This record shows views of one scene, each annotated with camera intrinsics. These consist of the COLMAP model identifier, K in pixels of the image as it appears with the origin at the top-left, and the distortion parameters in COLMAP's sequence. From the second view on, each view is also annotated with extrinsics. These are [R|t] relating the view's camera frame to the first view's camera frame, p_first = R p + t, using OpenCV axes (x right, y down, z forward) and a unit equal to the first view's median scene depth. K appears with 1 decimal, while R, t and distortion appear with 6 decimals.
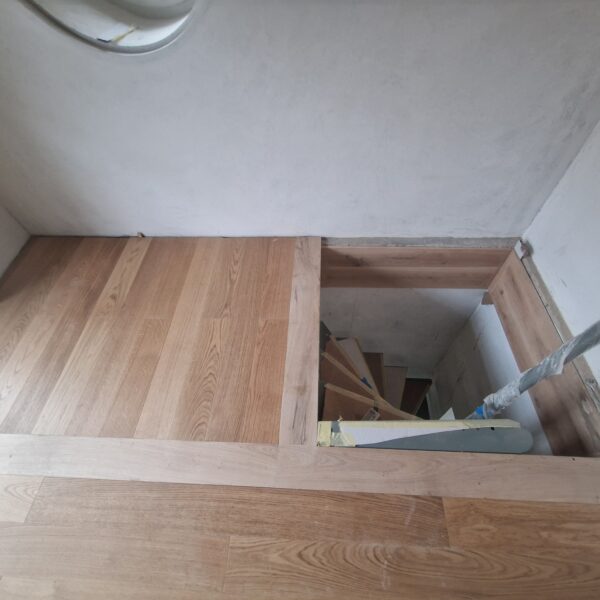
lens RADIAL K [[331.2, 0, 300.0], [0, 331.2, 300.0], [0, 0, 1]] dist [-0.005364, 0.000027]
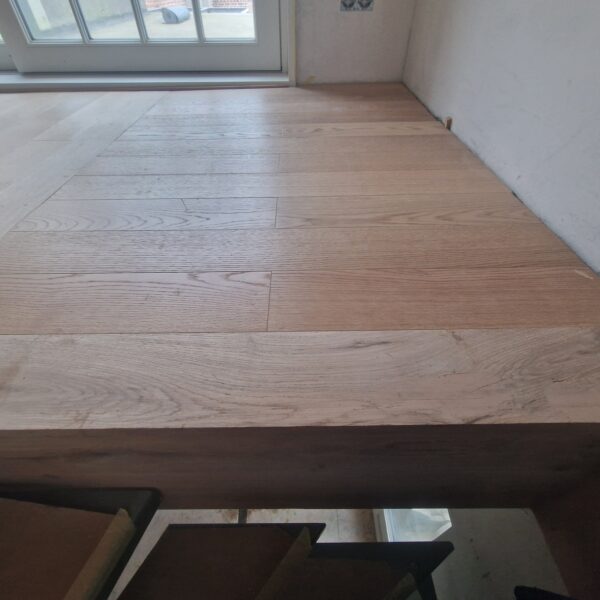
lens RADIAL K [[331.2, 0, 300.0], [0, 331.2, 300.0], [0, 0, 1]] dist [-0.005364, 0.000027]
pose [[0.056394, 0.721343, -0.690278, 0.143789], [-0.790472, 0.454599, 0.410479, -0.095347], [0.609896, 0.522497, 0.595839, 0.726673]]
